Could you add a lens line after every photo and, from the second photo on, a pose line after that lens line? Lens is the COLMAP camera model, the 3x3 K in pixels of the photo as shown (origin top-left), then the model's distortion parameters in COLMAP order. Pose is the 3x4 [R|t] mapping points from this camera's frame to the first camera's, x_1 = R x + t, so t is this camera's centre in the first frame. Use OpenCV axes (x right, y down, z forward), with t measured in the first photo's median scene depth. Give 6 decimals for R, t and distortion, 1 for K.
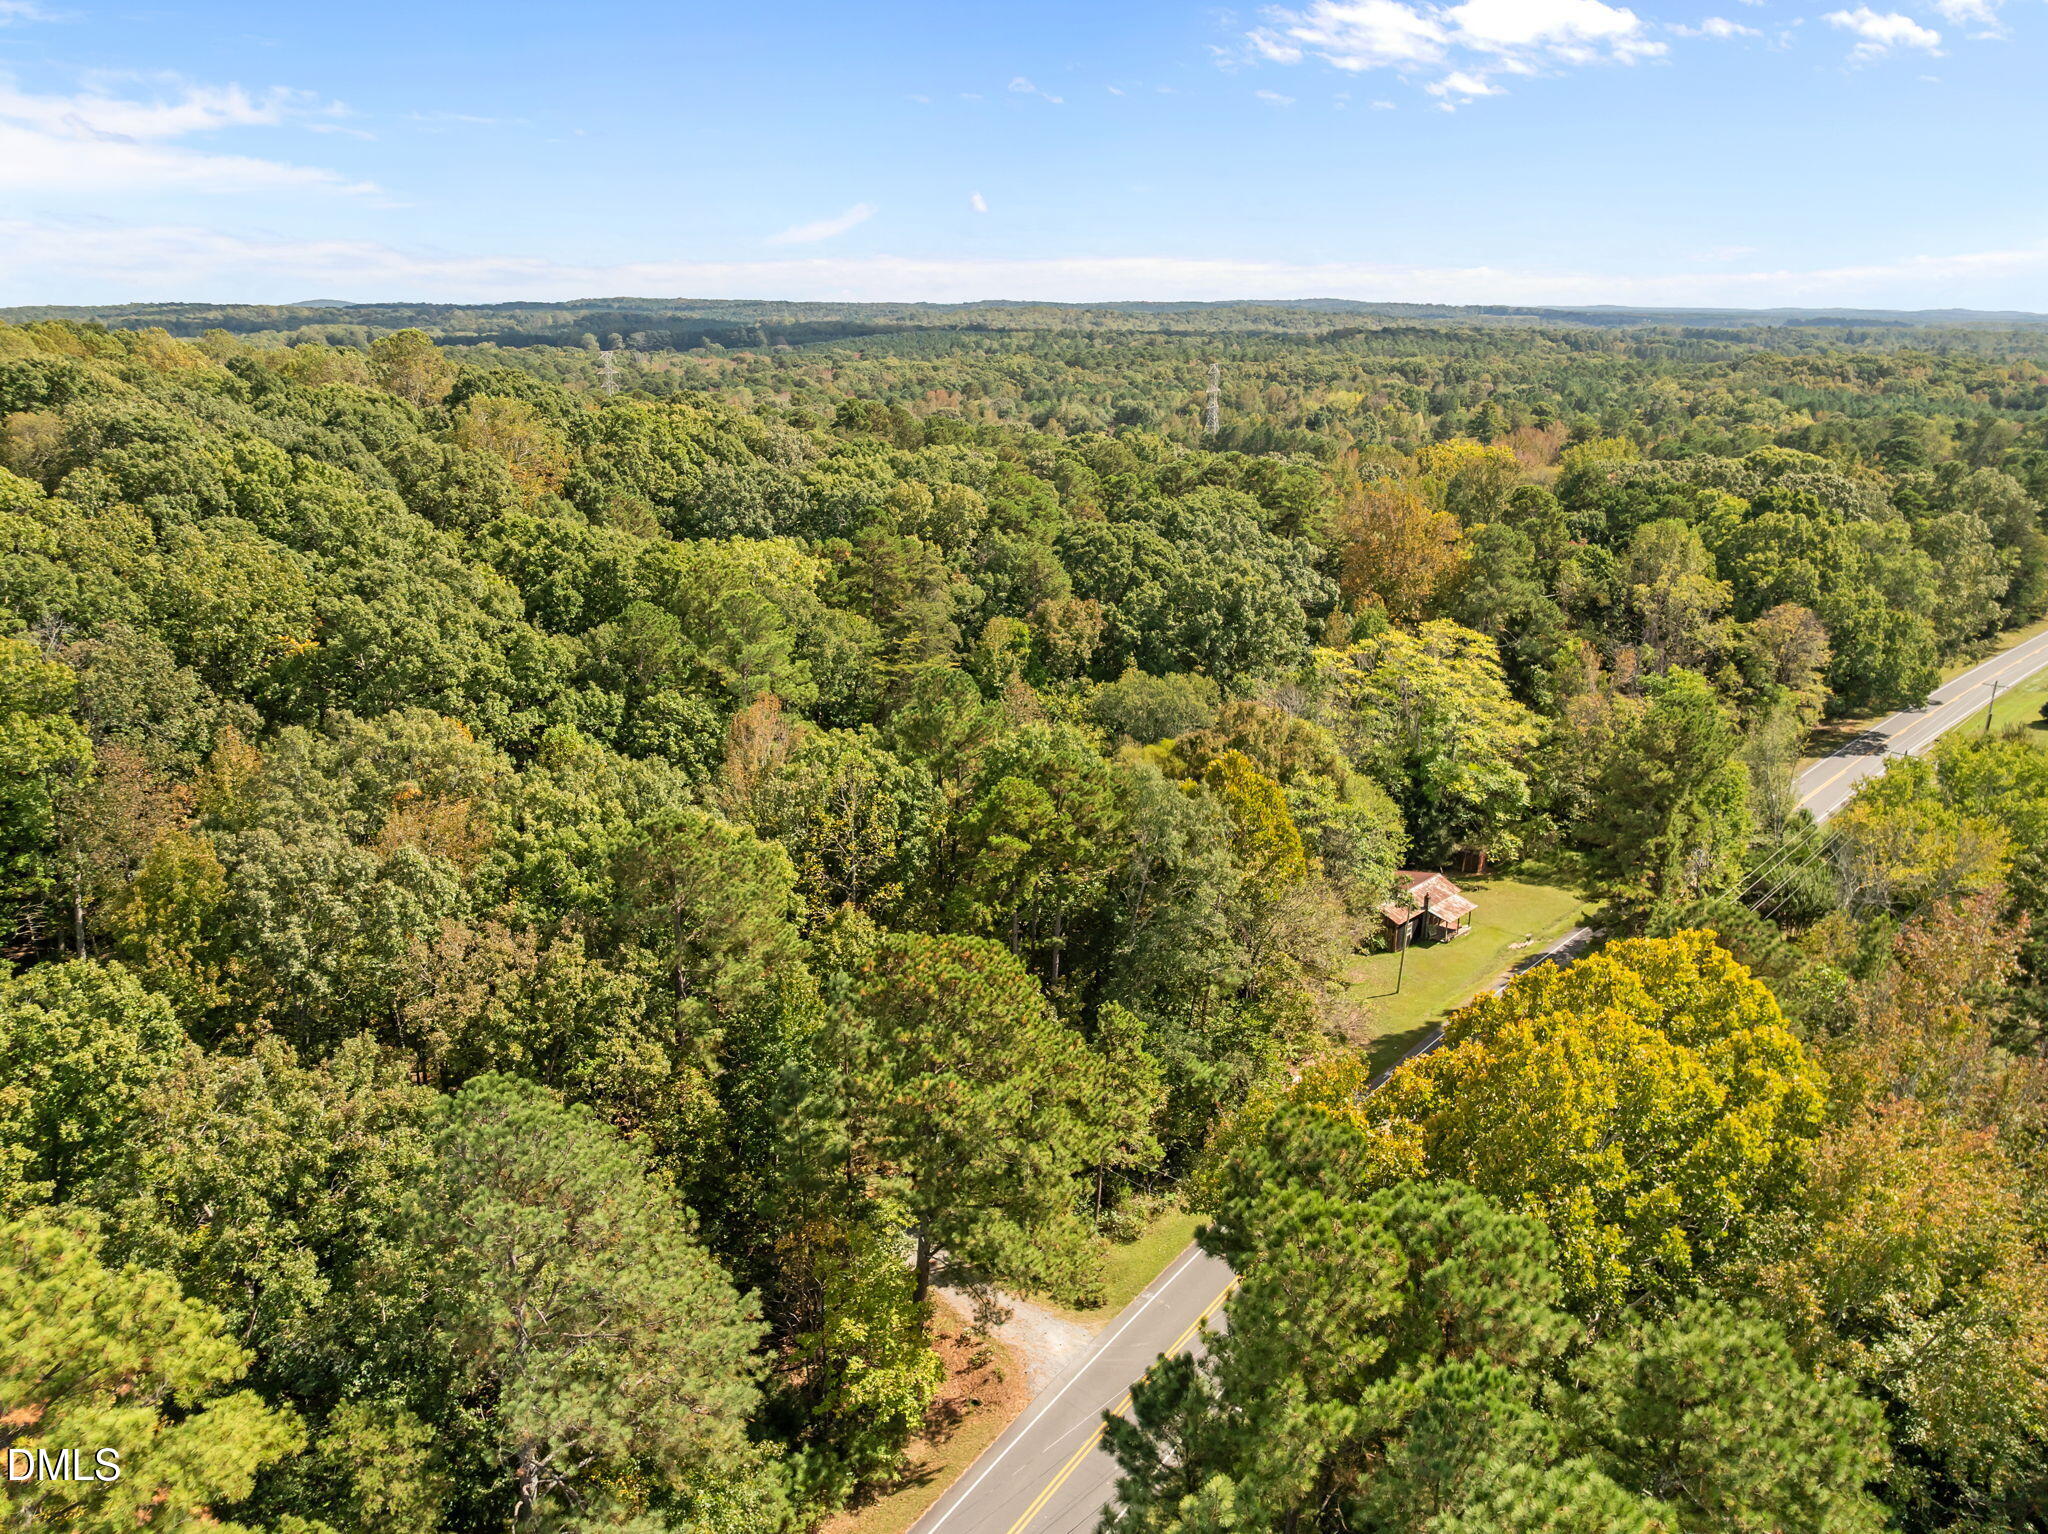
lens RADIAL K [[1576.9, 0, 1024.0], [0, 1576.9, 767.0], [0, 0, 1]] dist [-0.051225, 0.009931]
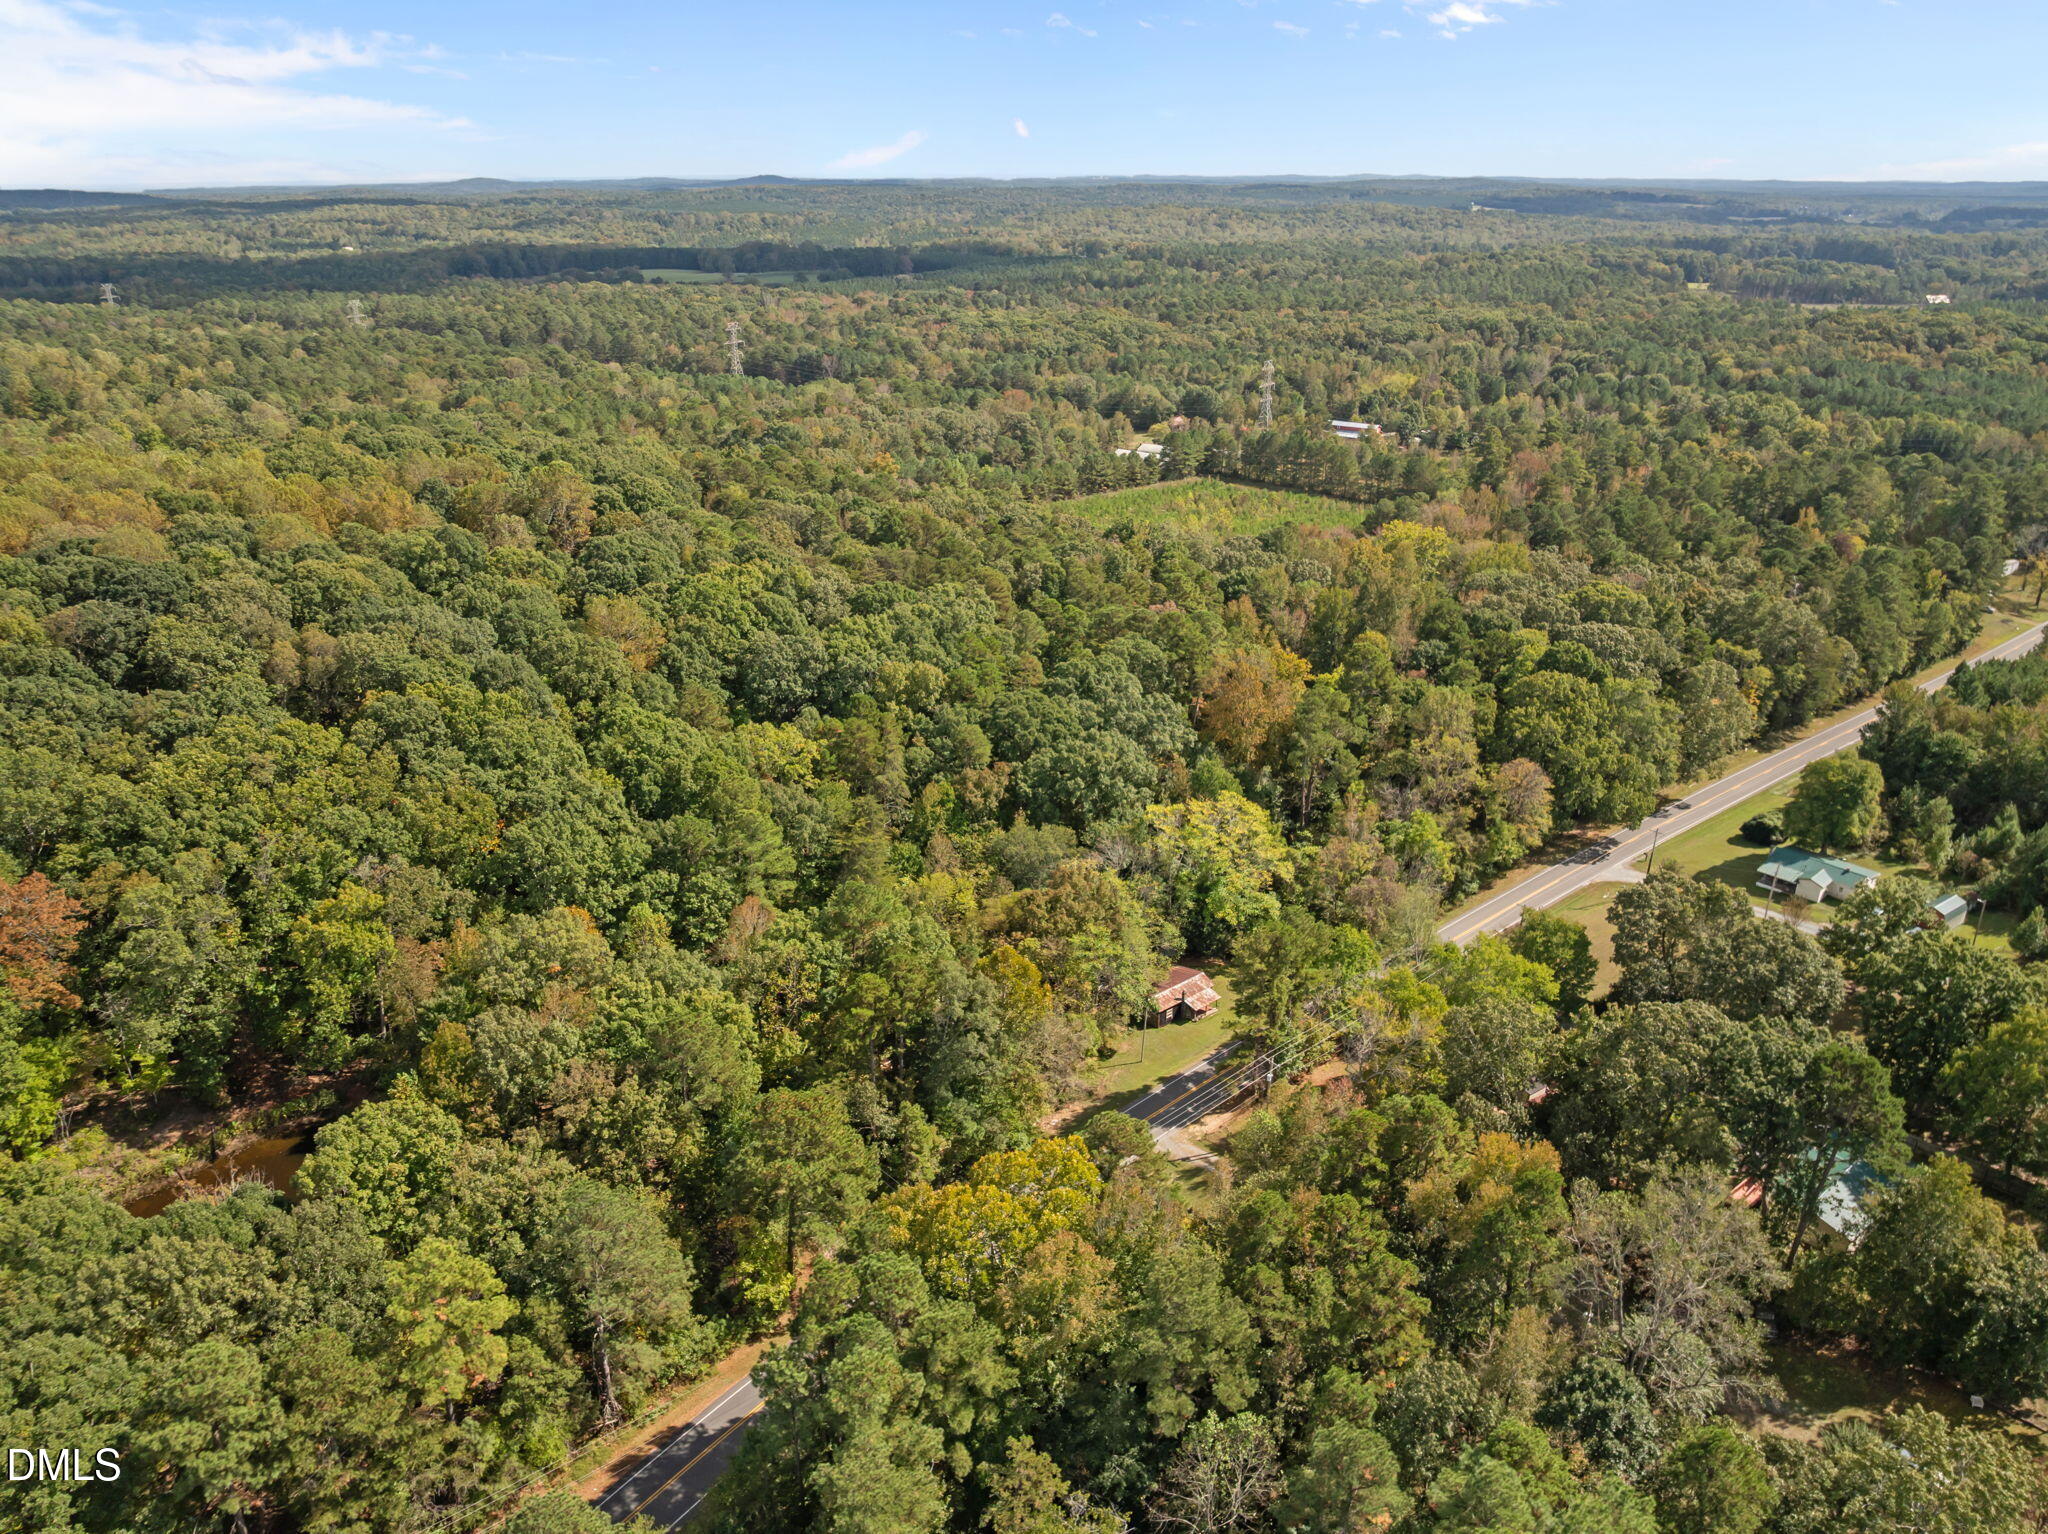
lens RADIAL K [[1576.9, 0, 1024.0], [0, 1576.9, 767.0], [0, 0, 1]] dist [-0.051225, 0.009931]
pose [[0.995894, 0.031969, -0.084697, 0.330125], [-0.024525, 0.995861, 0.087520, -0.408586], [0.087145, -0.085083, 0.992556, -0.826432]]
